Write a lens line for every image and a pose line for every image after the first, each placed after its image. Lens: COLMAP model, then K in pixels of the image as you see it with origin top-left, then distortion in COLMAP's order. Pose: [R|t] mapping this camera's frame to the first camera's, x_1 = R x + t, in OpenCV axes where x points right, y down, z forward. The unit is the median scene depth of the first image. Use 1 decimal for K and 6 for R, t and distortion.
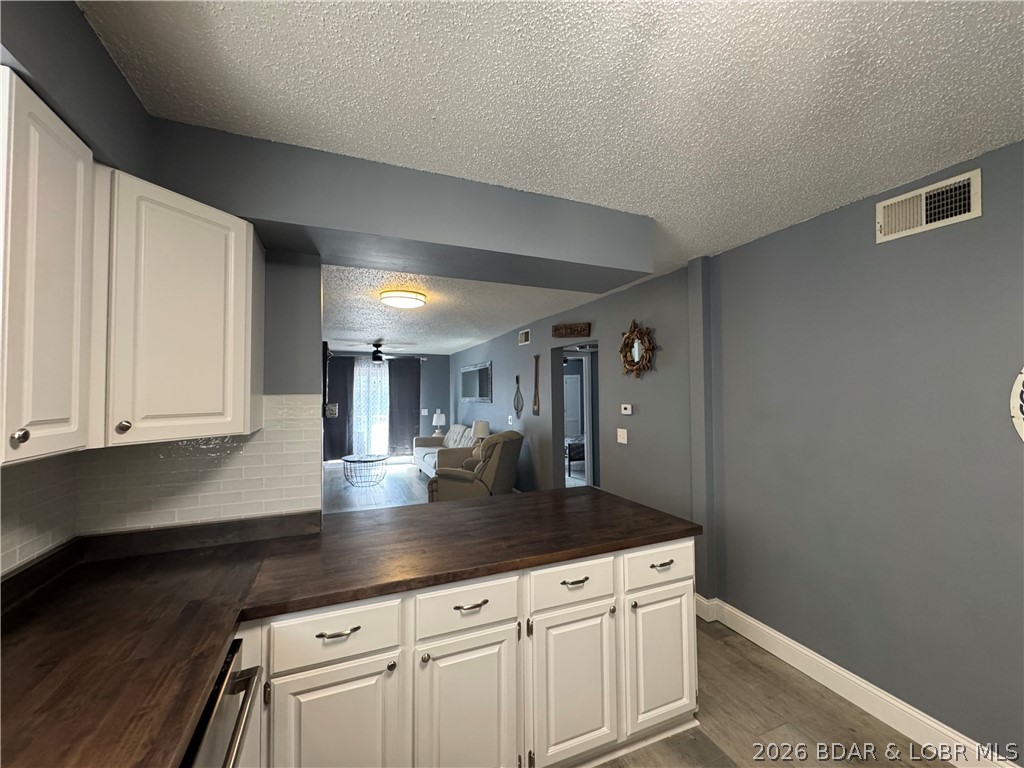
lens RADIAL K [[410.8, 0, 512.0], [0, 410.8, 383.4], [0, 0, 1]] dist [-0.002408, 0.000158]
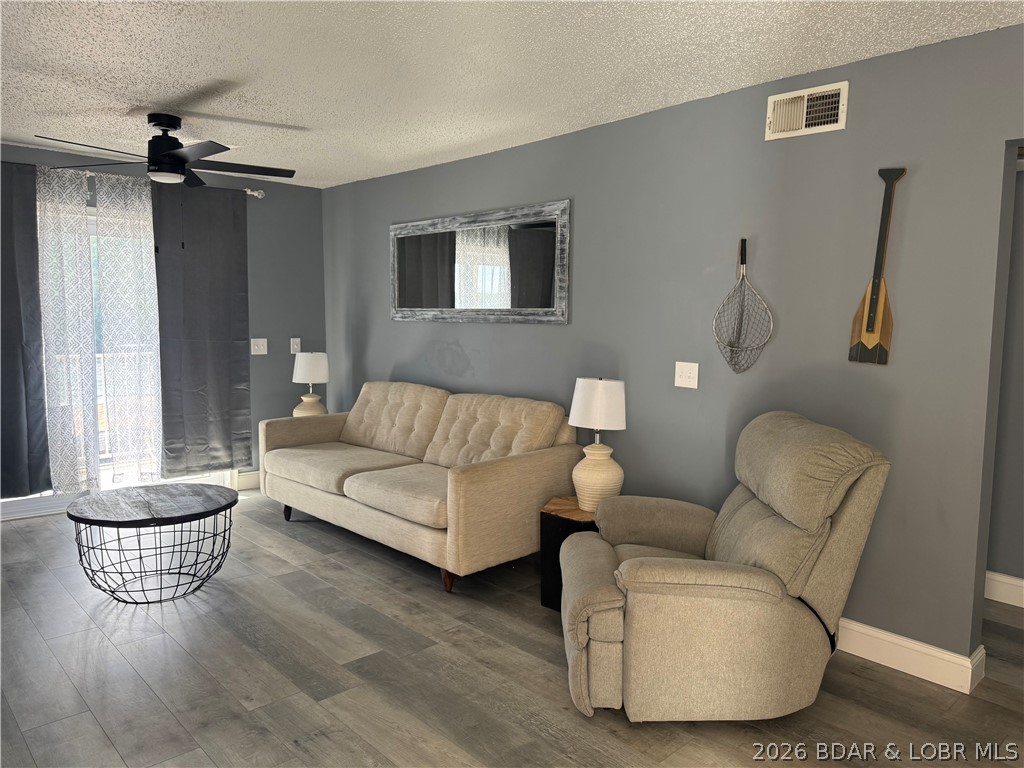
lens RADIAL K [[735.2, 0, 511.2], [0, 735.2, 384.0], [0, 0, 1]] dist [0.060295, -0.004193]
pose [[0.938783, -0.017958, 0.344041, -0.283695], [-0.026021, 0.992092, 0.122788, 0.021153], [-0.343525, -0.124224, 0.930892, 0.395999]]
